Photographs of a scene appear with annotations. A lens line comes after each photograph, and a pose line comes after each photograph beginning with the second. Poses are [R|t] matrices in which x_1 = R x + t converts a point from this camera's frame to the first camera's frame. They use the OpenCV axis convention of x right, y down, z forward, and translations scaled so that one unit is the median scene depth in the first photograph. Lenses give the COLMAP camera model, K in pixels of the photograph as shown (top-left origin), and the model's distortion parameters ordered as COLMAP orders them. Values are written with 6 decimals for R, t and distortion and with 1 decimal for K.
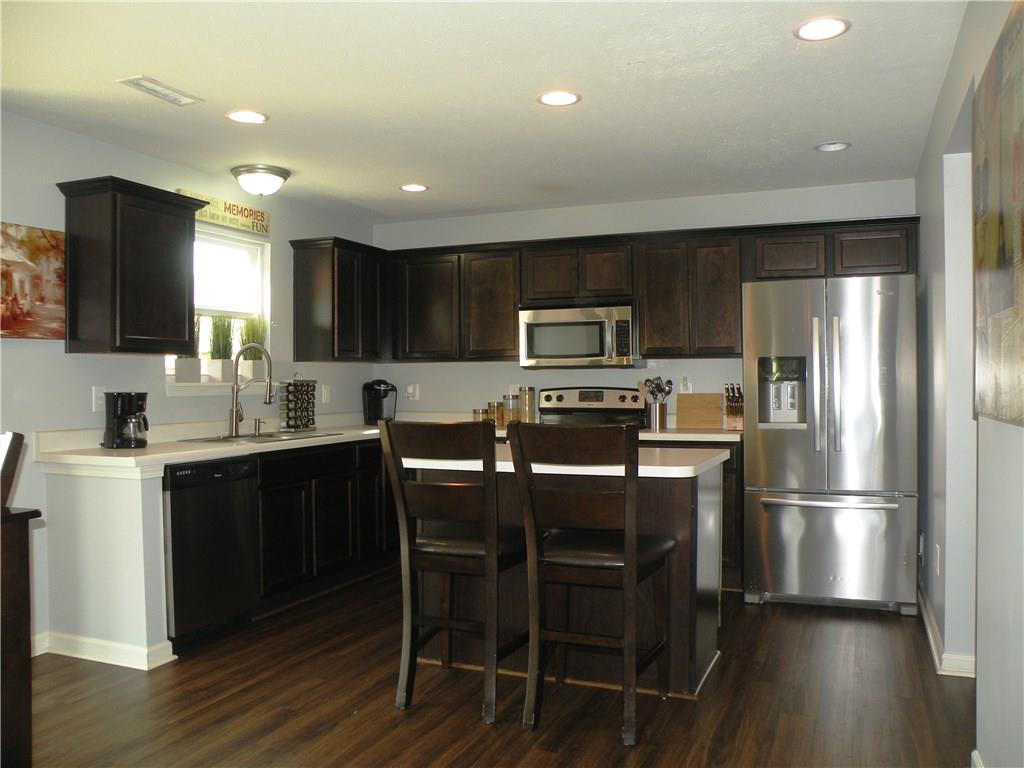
lens RADIAL K [[849.4, 0, 520.2], [0, 849.4, 388.0], [0, 0, 1]] dist [-0.143072, 0.146332]
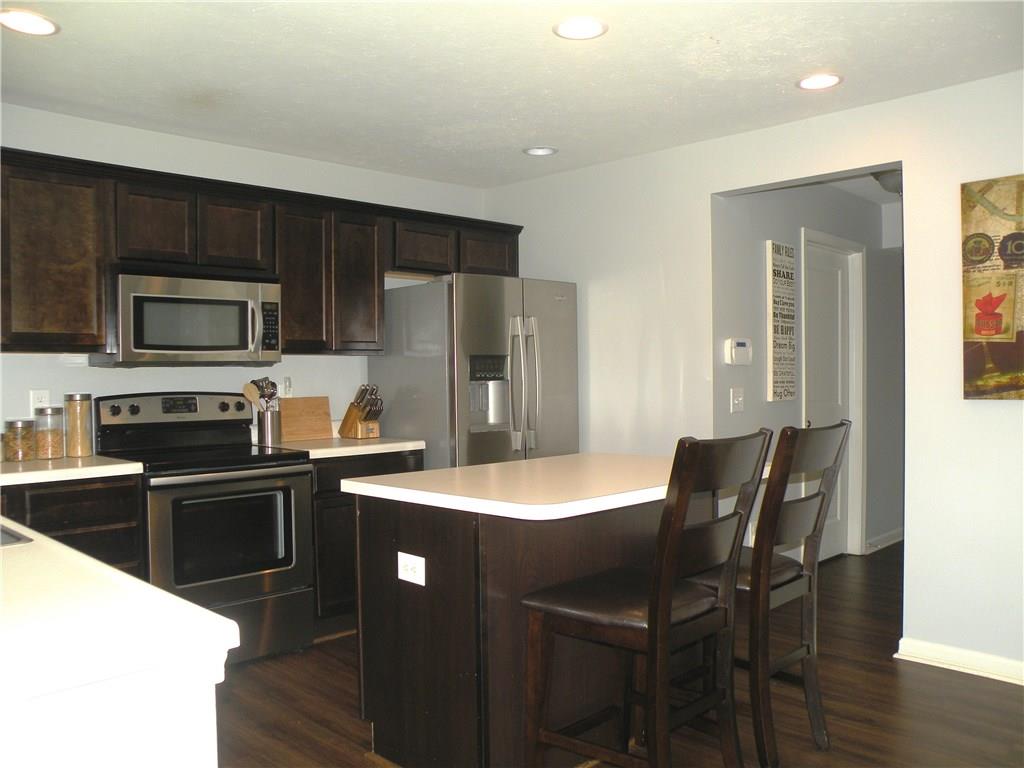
lens RADIAL K [[849.4, 0, 520.2], [0, 849.4, 388.0], [0, 0, 1]] dist [-0.143072, 0.146332]
pose [[0.403976, -0.013407, 0.914671, -0.073780], [0.017530, 0.999822, 0.006913, -0.000764], [-0.914602, 0.013241, 0.404139, 0.077747]]
